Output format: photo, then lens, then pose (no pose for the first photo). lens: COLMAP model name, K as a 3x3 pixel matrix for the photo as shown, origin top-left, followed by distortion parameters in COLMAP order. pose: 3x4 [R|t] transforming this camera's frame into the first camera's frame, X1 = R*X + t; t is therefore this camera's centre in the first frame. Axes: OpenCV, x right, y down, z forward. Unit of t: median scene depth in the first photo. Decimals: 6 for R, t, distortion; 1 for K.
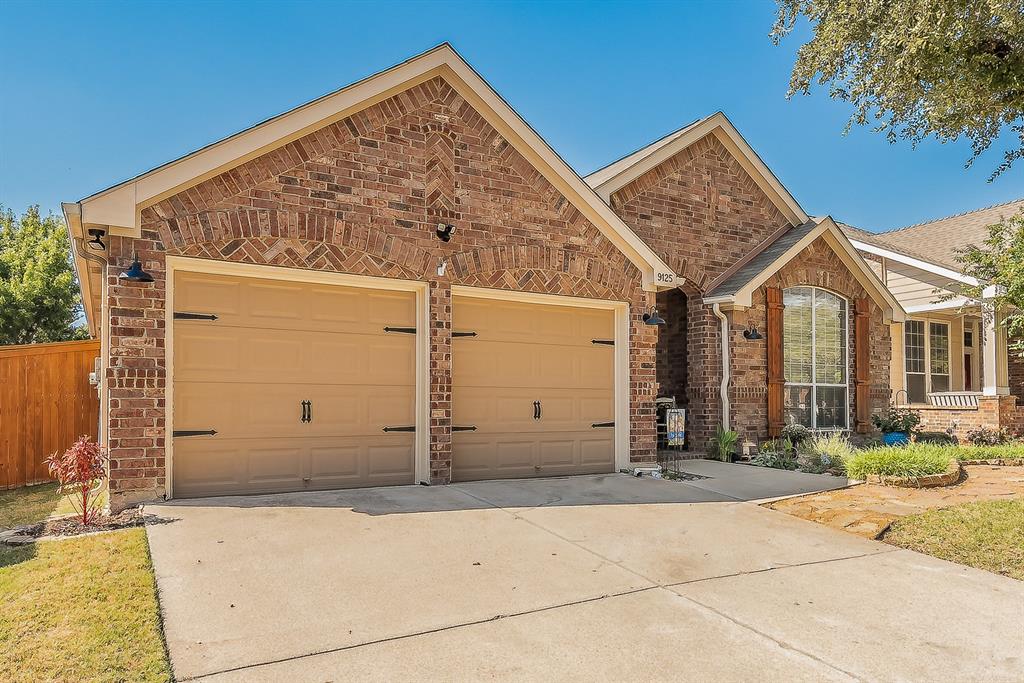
lens RADIAL K [[544.8, 0, 511.2], [0, 544.8, 397.7], [0, 0, 1]] dist [0.003313, 0.000198]
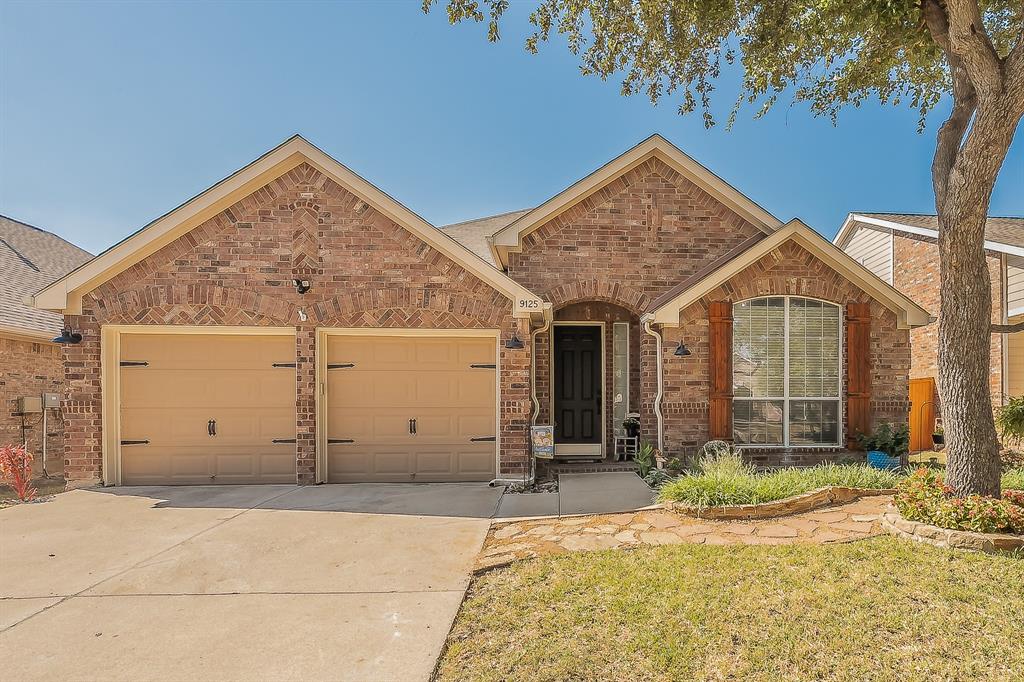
lens RADIAL K [[419.9, 0, 512.0], [0, 419.9, 420.5], [0, 0, 1]] dist [-0.000541, -0.000129]
pose [[0.934240, 0.000171, -0.356644, 0.614407], [0.008096, 0.999732, 0.021687, -0.008802], [0.356552, -0.023148, 0.933988, 0.232475]]
